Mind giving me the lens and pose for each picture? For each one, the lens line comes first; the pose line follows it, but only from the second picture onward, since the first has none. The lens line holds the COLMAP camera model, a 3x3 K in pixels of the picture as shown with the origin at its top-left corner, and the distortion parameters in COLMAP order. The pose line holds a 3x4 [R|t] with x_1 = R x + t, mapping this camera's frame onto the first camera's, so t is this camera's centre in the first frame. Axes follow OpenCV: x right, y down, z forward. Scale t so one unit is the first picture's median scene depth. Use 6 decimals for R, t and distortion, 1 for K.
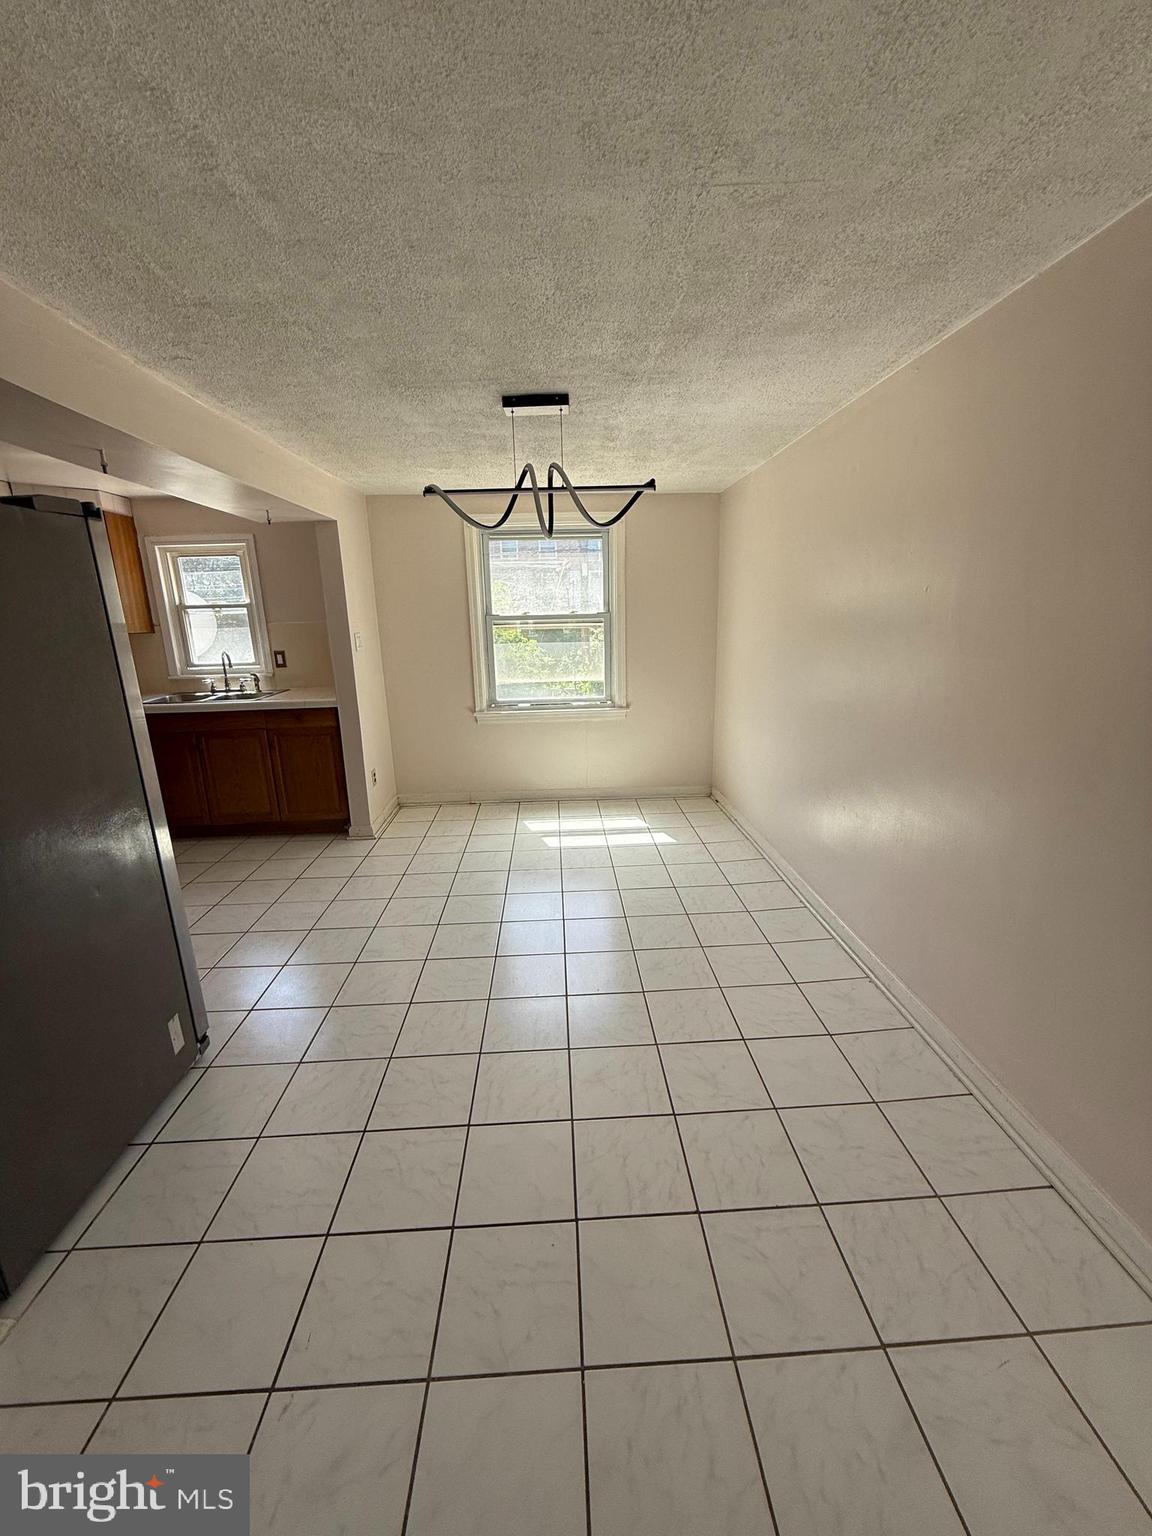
lens RADIAL K [[613.7, 0, 573.4], [0, 613.7, 769.4], [0, 0, 1]] dist [0.002240, -0.000019]
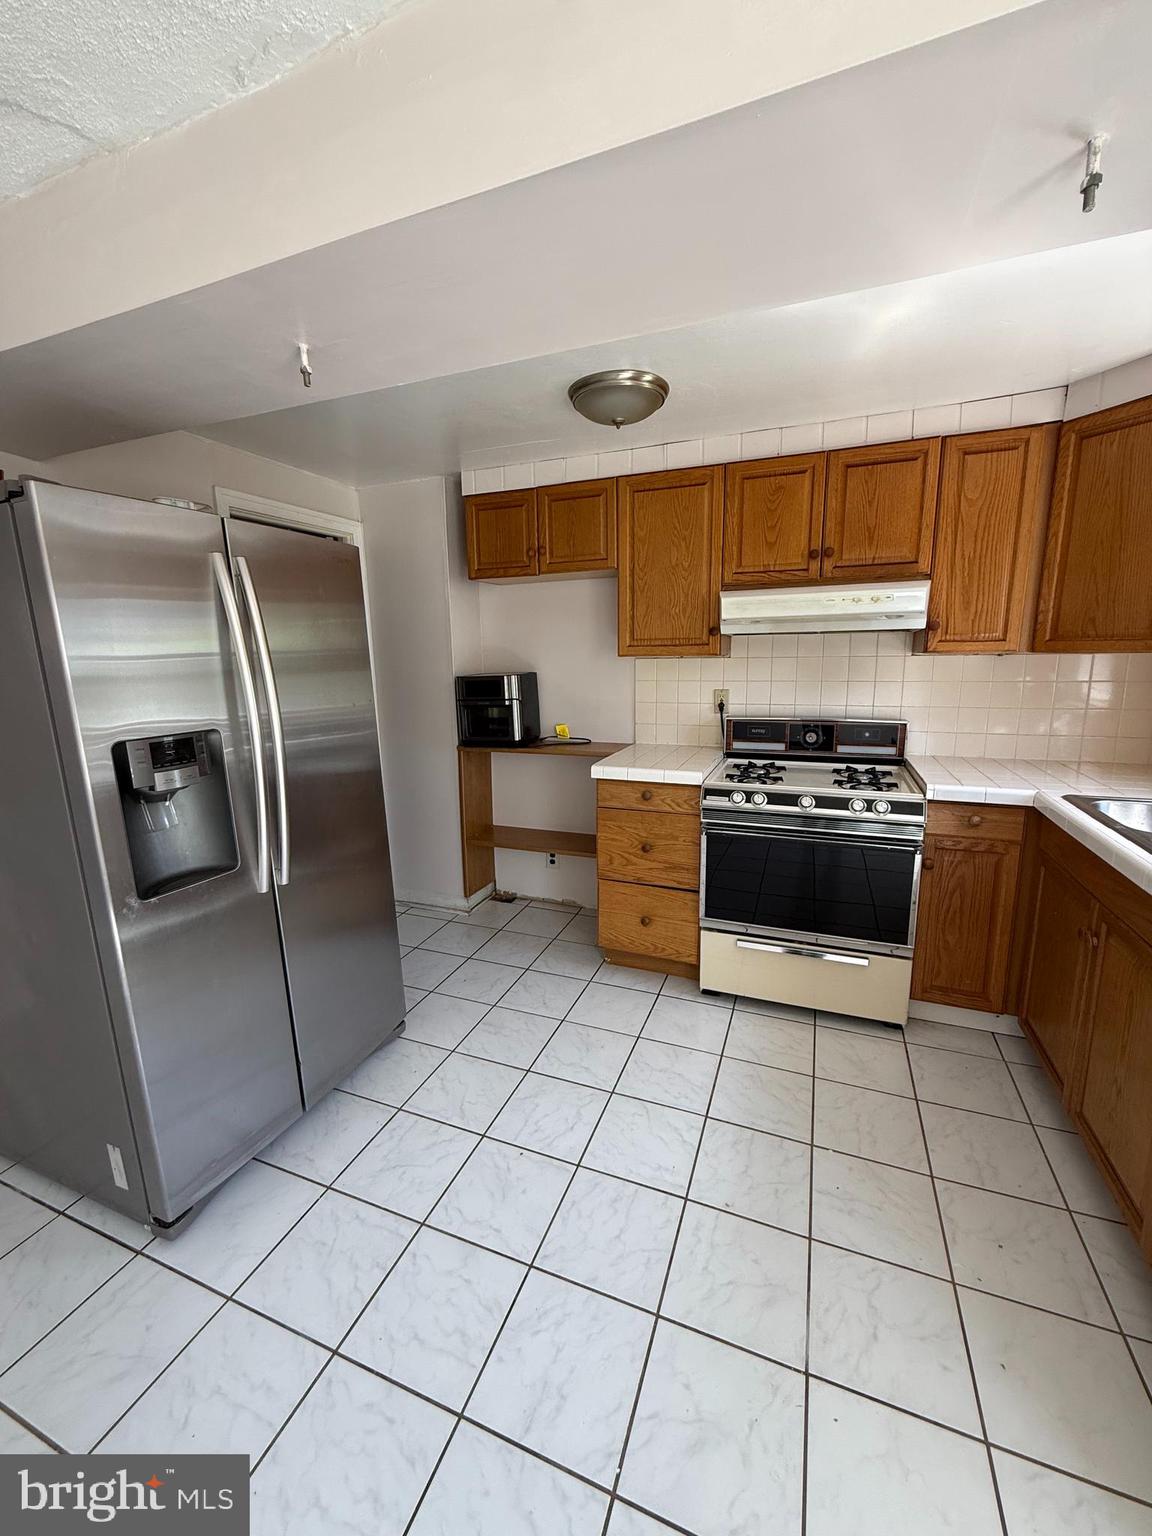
lens RADIAL K [[613.7, 0, 576.2], [0, 613.7, 764.4], [0, 0, 1]] dist [0.002240, -0.000019]
pose [[-0.400471, 0.199782, -0.894265, -0.127286], [-0.202115, 0.932646, 0.298867, -0.177040], [0.893741, 0.300432, -0.333118, 0.727651]]
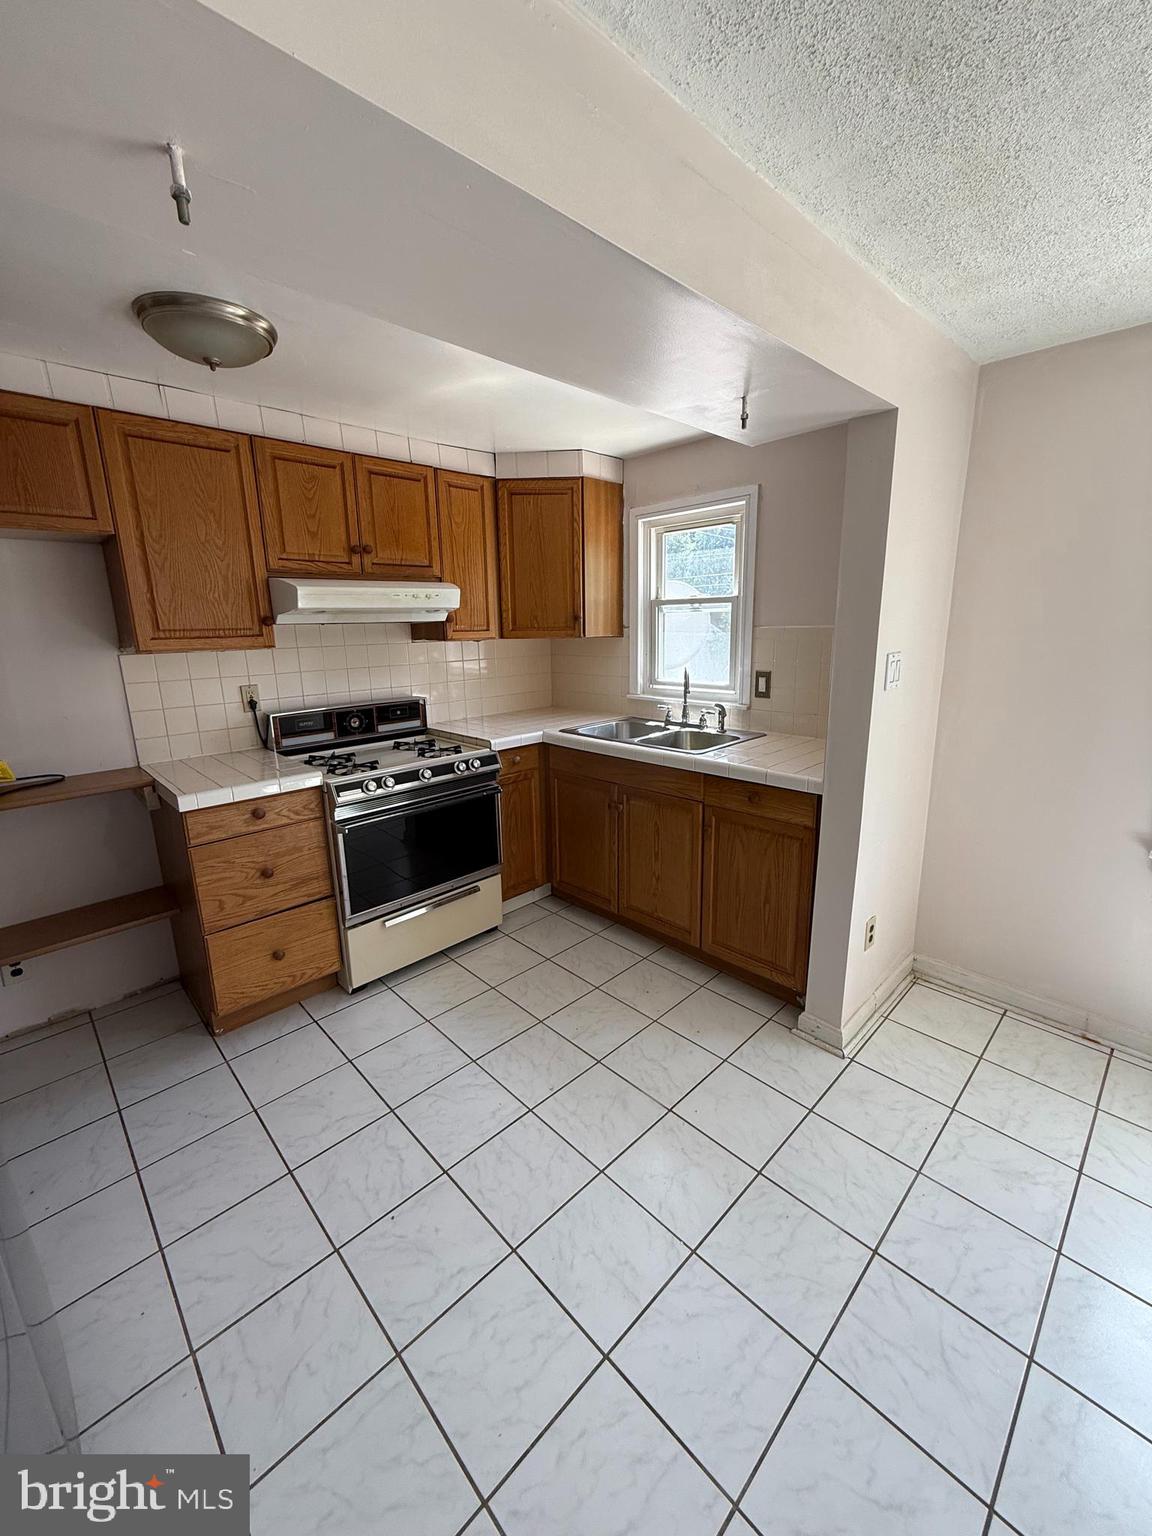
lens RADIAL K [[613.7, 0, 580.9], [0, 613.7, 764.5], [0, 0, 1]] dist [0.002240, -0.000019]
pose [[0.672899, 0.182338, -0.716909, -0.141013], [-0.183267, 0.980024, 0.077242, -0.116289], [0.716673, 0.079410, 0.692874, 0.448270]]
